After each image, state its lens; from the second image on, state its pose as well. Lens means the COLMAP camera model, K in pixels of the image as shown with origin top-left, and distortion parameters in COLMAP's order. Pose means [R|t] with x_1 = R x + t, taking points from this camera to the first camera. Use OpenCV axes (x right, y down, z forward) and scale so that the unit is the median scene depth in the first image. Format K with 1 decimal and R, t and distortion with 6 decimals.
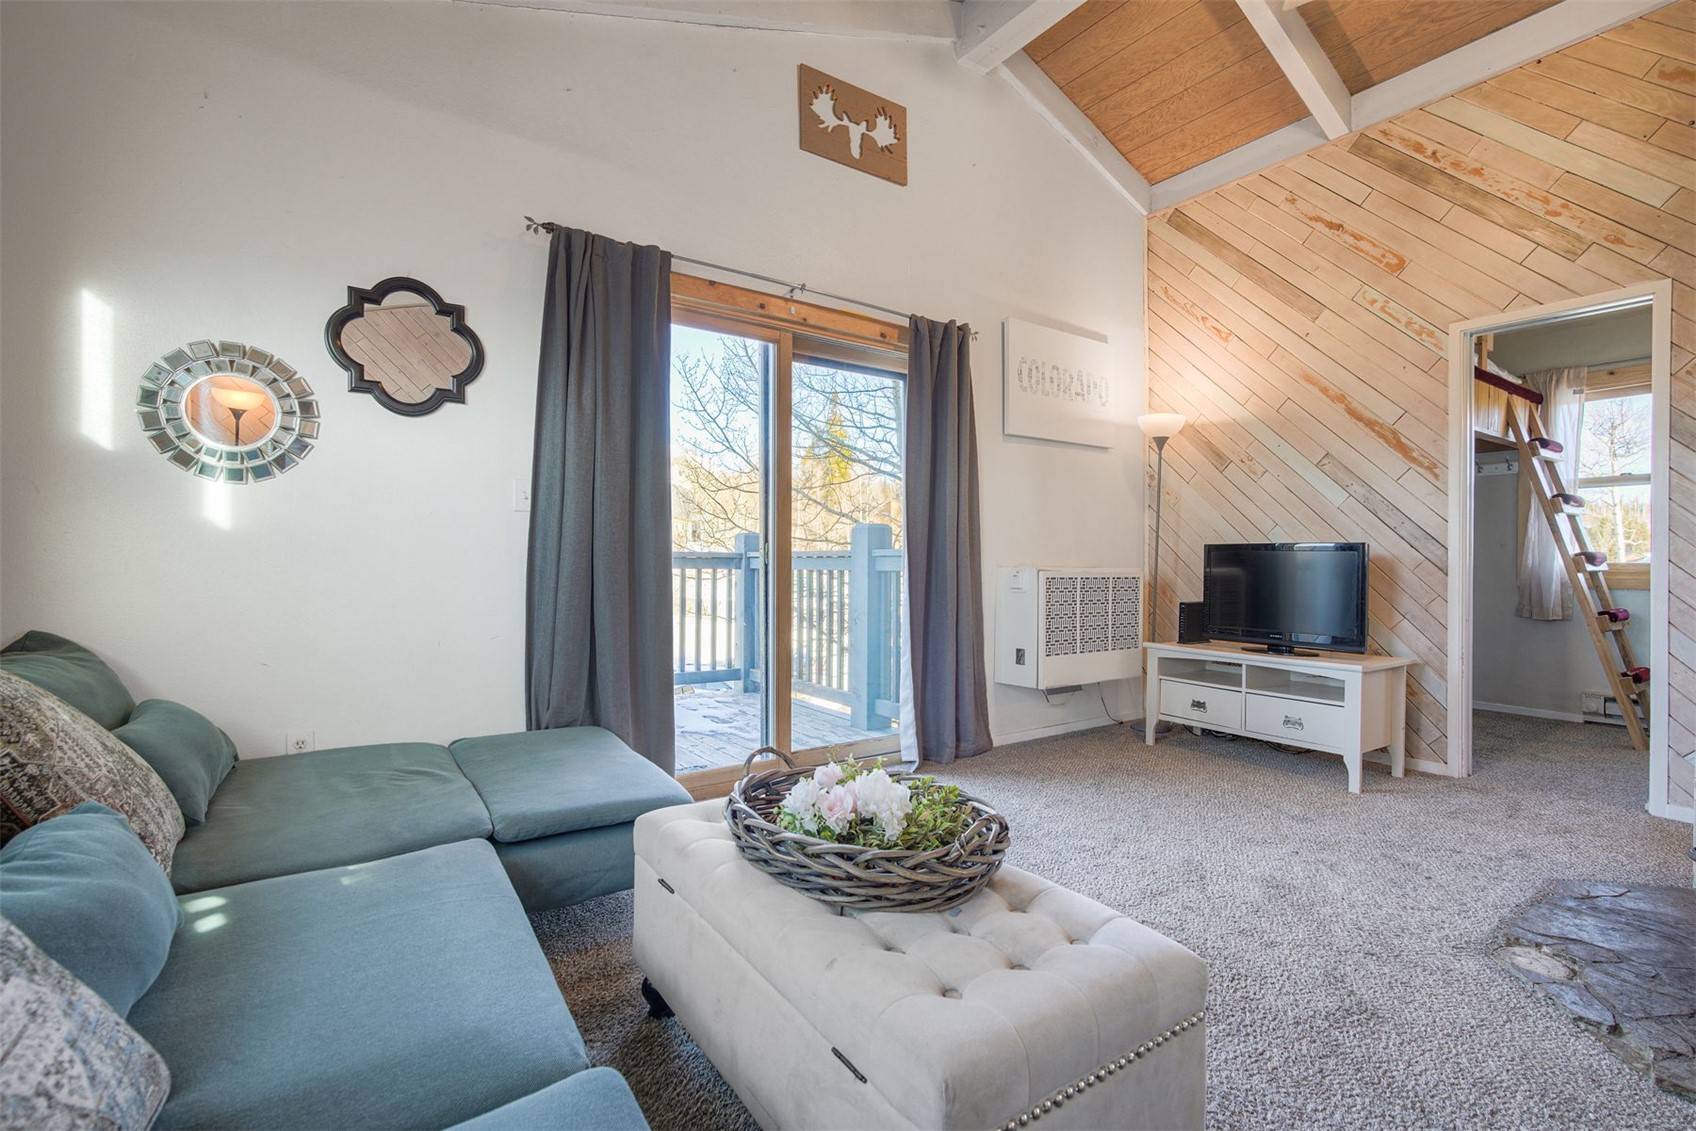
lens RADIAL K [[751.5, 0, 848.8], [0, 751.5, 564.6], [0, 0, 1]] dist [-0.003068, 0.000326]
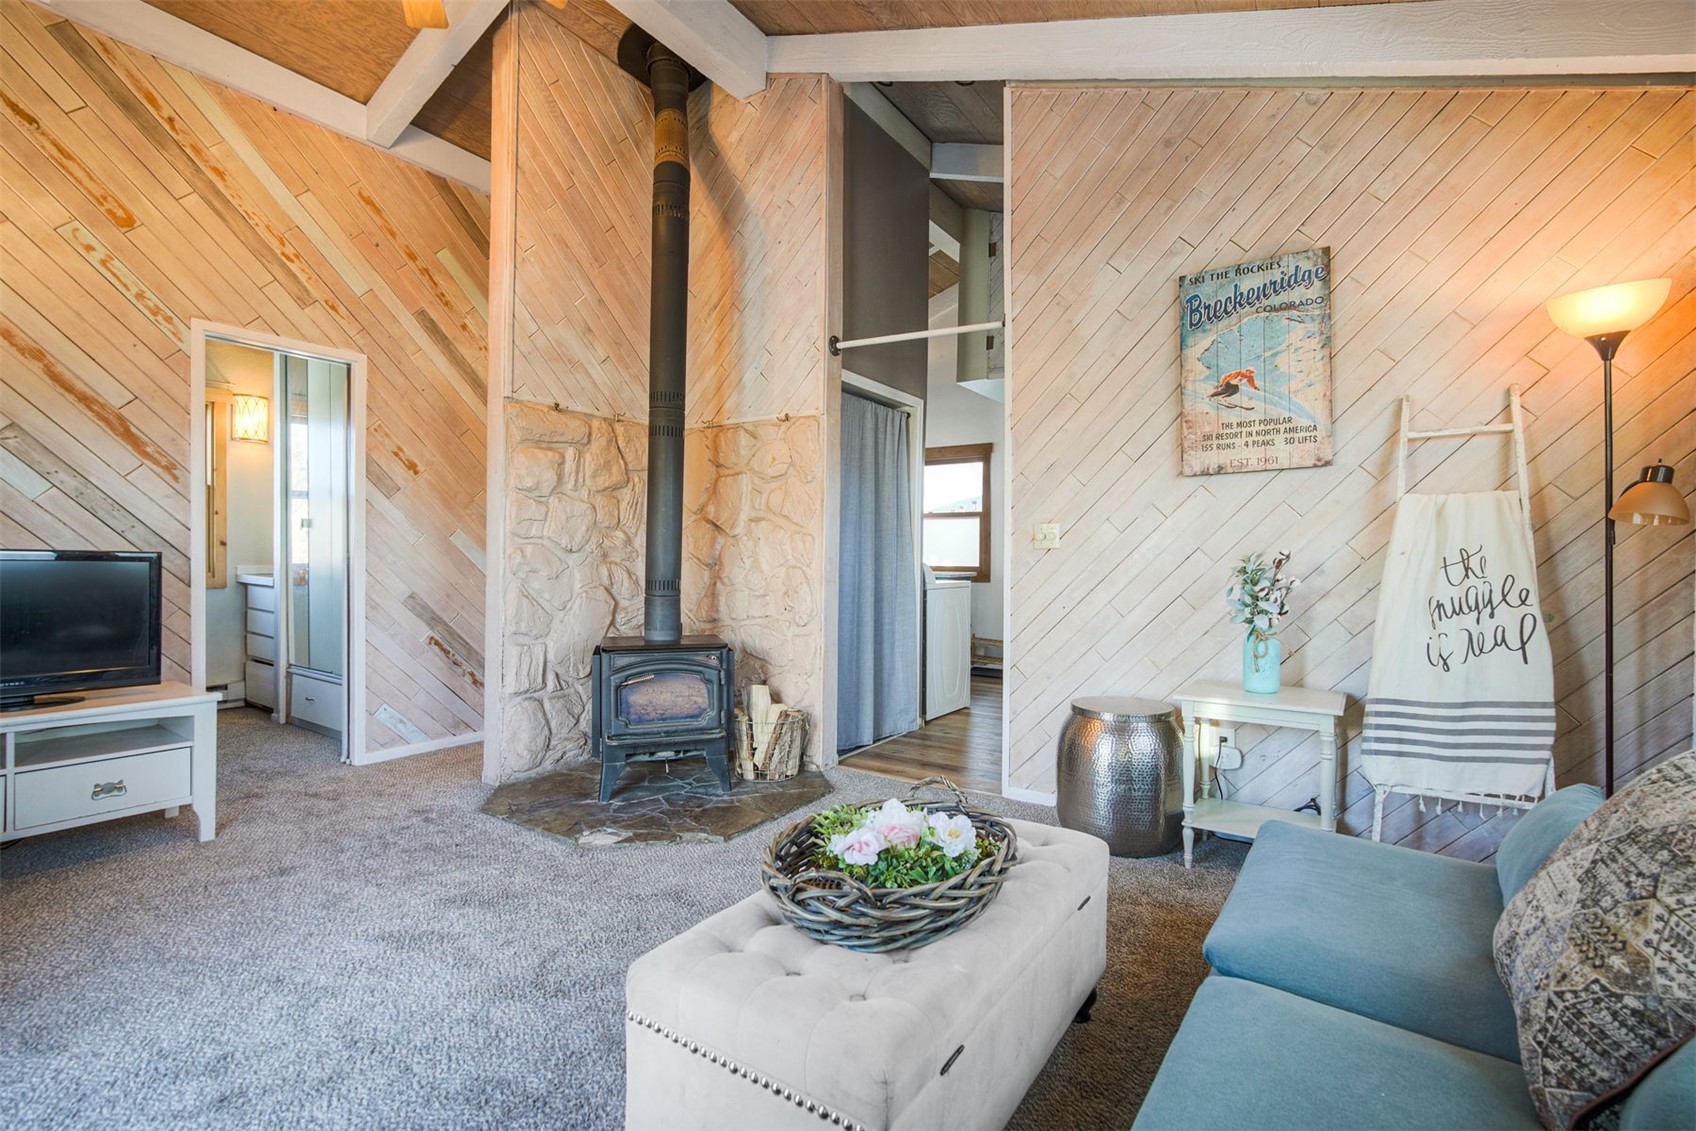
lens RADIAL K [[751.5, 0, 853.3], [0, 751.5, 565.0], [0, 0, 1]] dist [-0.003068, 0.000326]
pose [[-0.377069, -0.018356, 0.926003, -0.366632], [-0.010788, 0.999823, 0.015426, -0.034390], [-0.926122, -0.004173, -0.377201, 0.564990]]
